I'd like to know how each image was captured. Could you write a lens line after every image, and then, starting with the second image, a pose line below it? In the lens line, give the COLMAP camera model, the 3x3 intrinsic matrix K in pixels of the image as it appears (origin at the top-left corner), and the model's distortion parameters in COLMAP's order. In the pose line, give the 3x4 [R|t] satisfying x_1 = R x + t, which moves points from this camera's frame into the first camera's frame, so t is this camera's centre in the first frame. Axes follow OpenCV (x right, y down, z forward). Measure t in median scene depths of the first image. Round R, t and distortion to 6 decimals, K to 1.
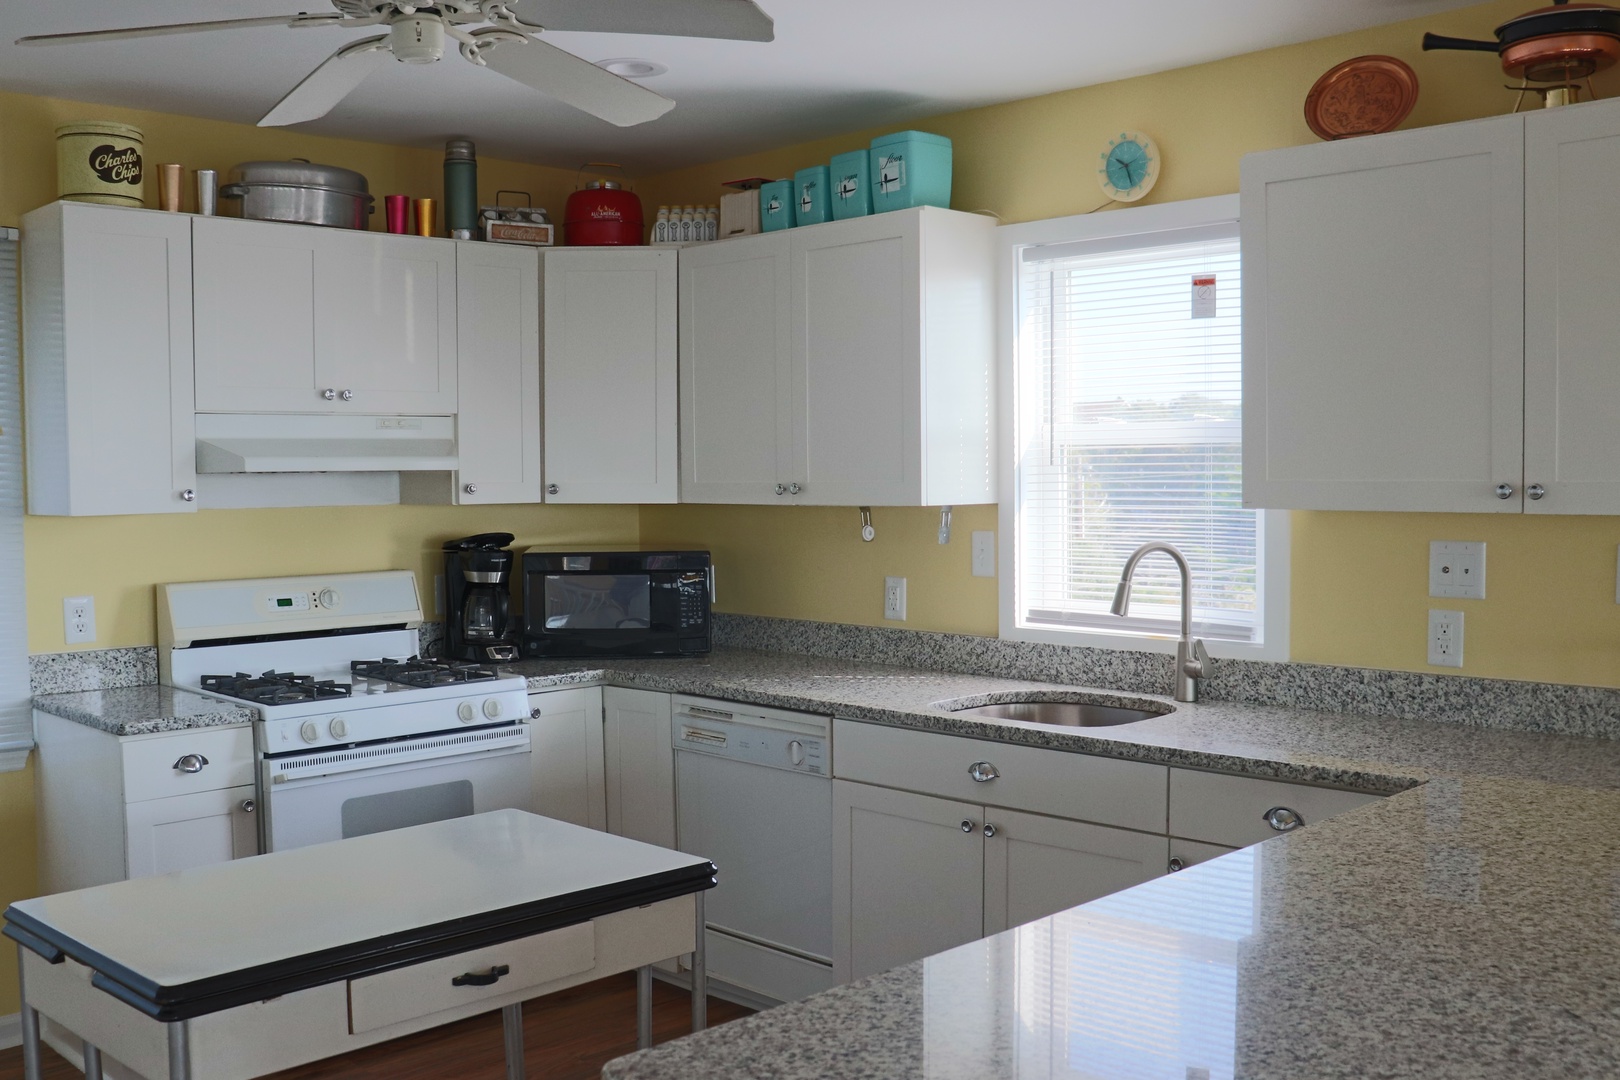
lens RADIAL K [[1592.3, 0, 810.0], [0, 1592.3, 540.0], [0, 0, 1]] dist [-0.124946, 0.019164]
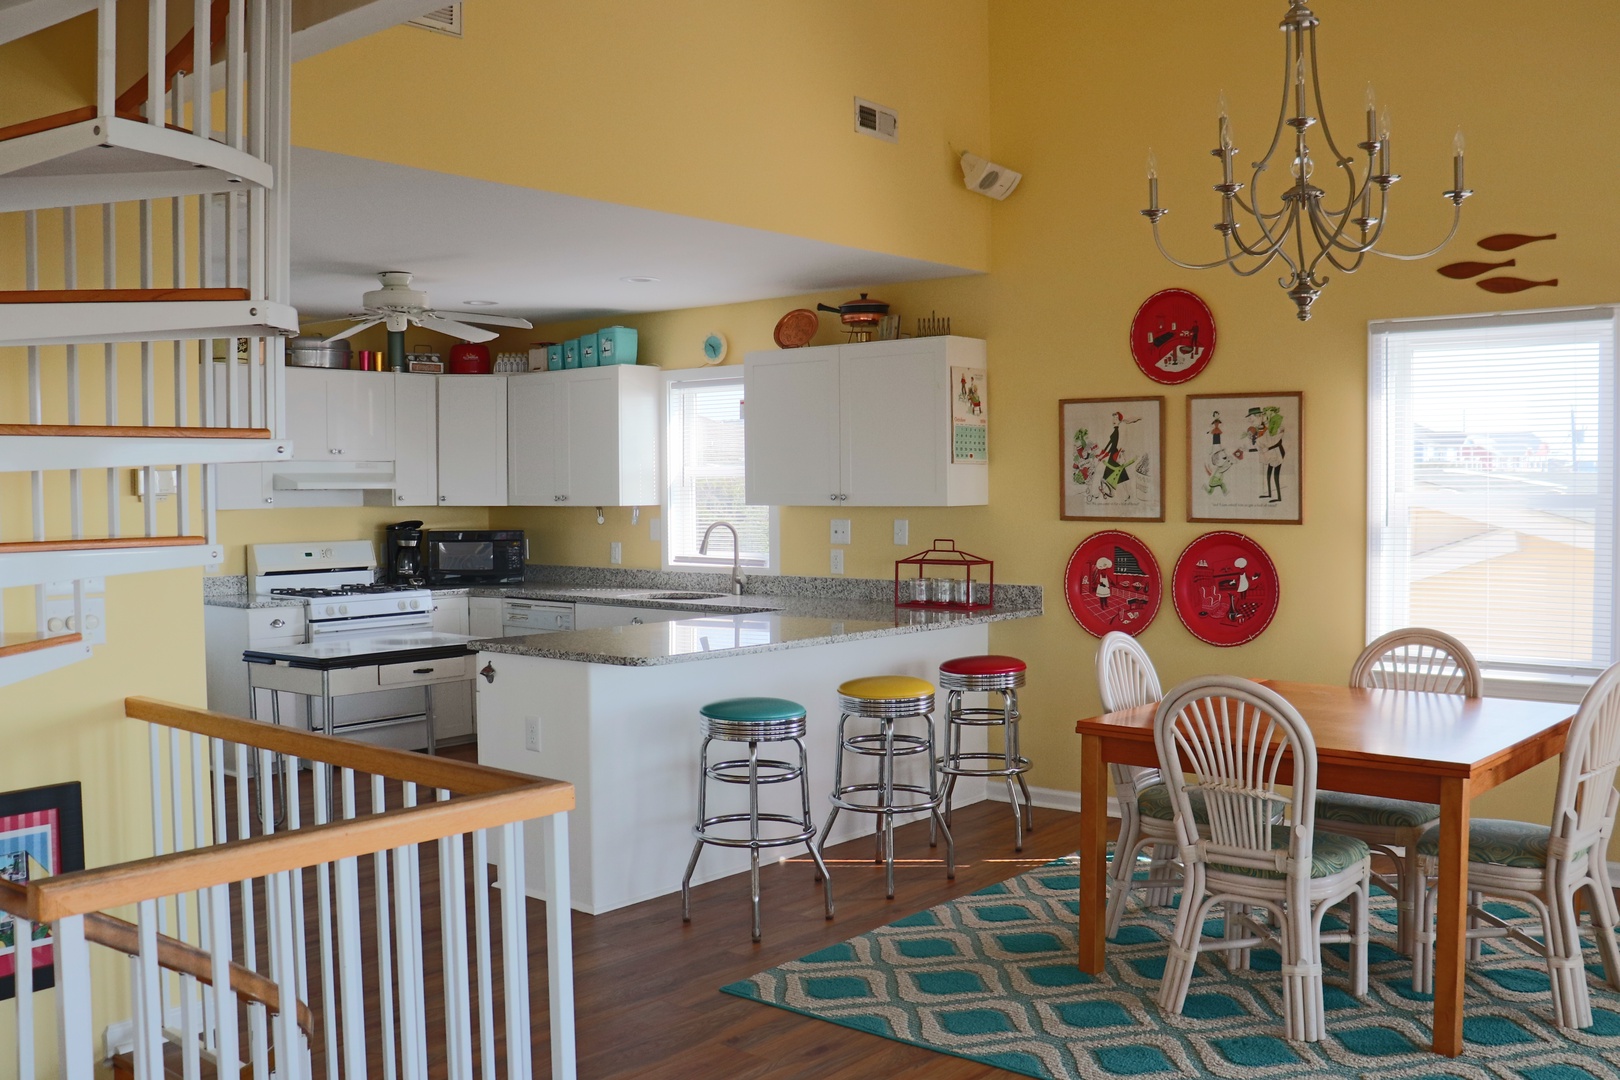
lens RADIAL K [[1494.1, 0, 810.0], [0, 1494.1, 540.0], [0, 0, 1]] dist [-0.169657, 0.164410]
pose [[0.995485, -0.001235, 0.094913, 0.125124], [0.002134, 0.999954, -0.009378, 0.040345], [-0.094897, 0.009538, 0.995441, -0.932174]]
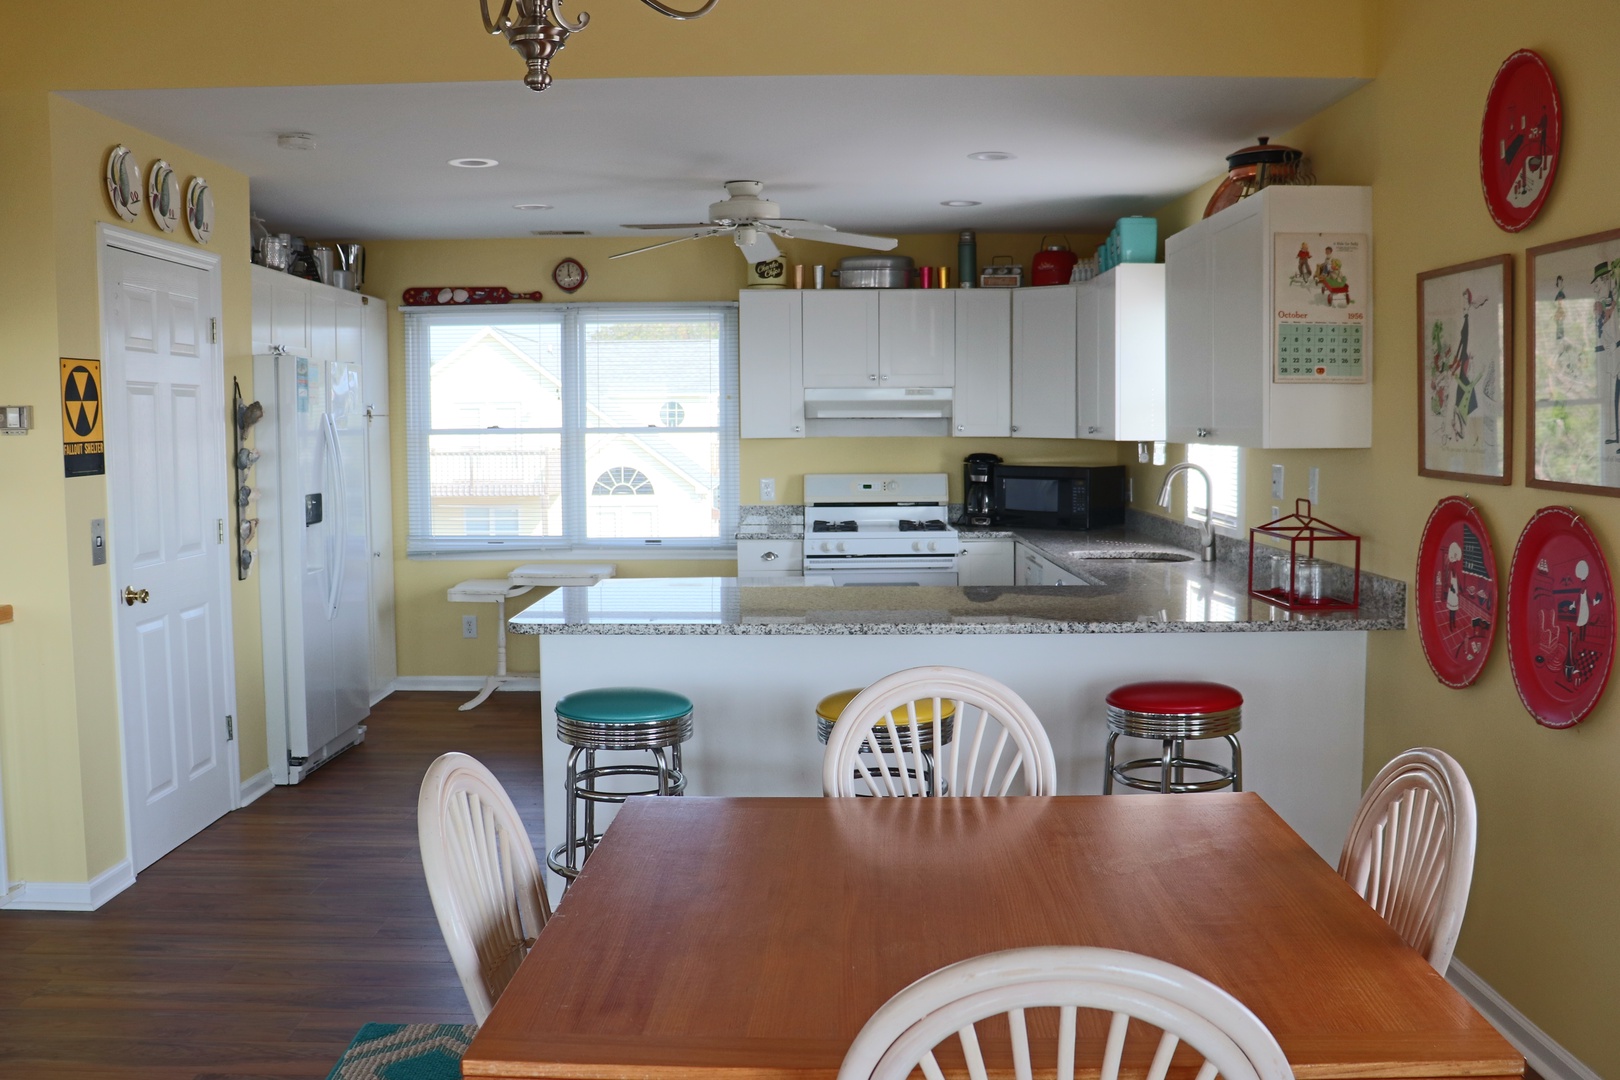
lens RADIAL K [[1494.1, 0, 810.0], [0, 1494.1, 540.0], [0, 0, 1]] dist [-0.169657, 0.164410]
pose [[0.707252, 0.060050, -0.704406, 0.901026], [-0.030758, 0.998056, 0.054201, 0.008435], [0.706292, -0.016668, 0.707724, -0.333140]]
